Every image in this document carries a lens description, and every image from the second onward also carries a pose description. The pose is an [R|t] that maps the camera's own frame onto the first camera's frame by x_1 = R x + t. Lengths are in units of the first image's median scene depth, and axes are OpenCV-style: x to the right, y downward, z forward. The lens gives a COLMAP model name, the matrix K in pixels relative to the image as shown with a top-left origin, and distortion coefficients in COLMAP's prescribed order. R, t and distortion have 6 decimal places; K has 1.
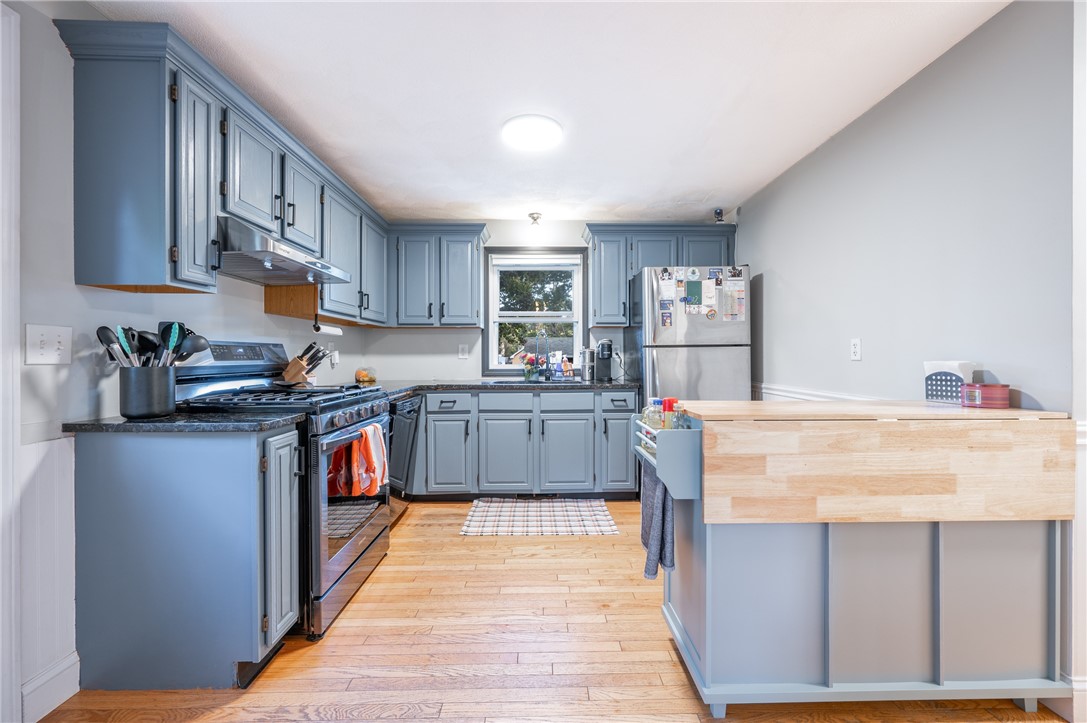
lens RADIAL K [[430.3, 0, 551.9], [0, 430.3, 357.9], [0, 0, 1]] dist [-0.000223, 0.000766]
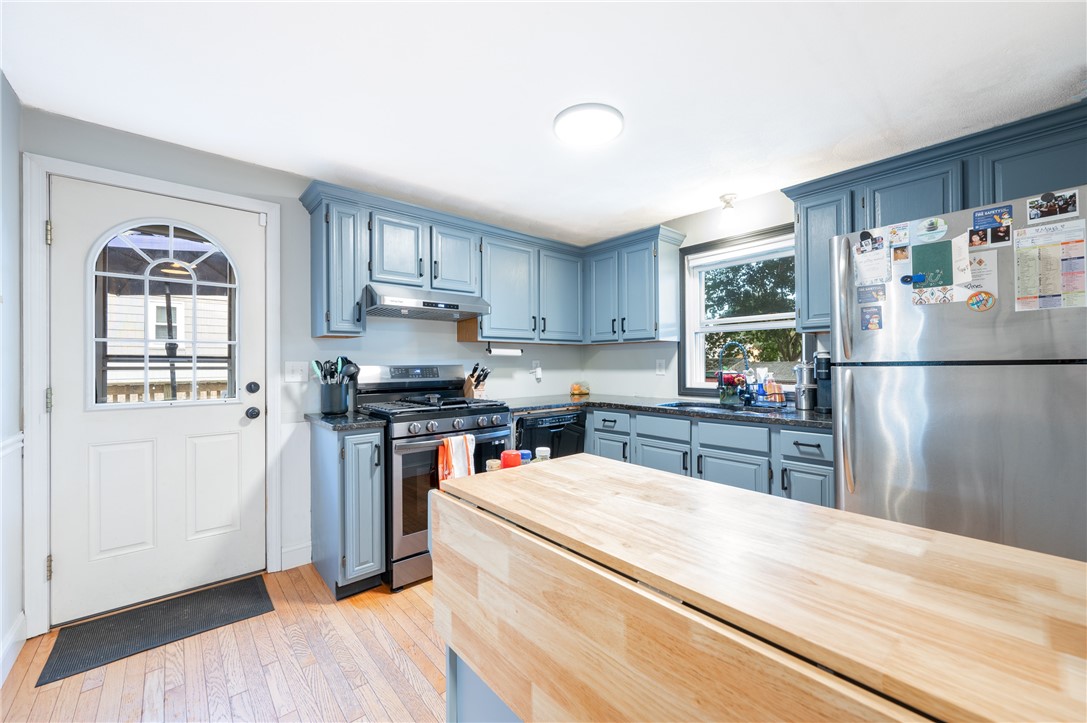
lens RADIAL K [[430.3, 0, 549.3], [0, 430.3, 361.7], [0, 0, 1]] dist [-0.000223, 0.000766]
pose [[0.639809, -0.004196, -0.768522, 0.436114], [0.001161, 0.999989, -0.004493, -0.028231], [0.768533, 0.001983, 0.639807, 0.285973]]
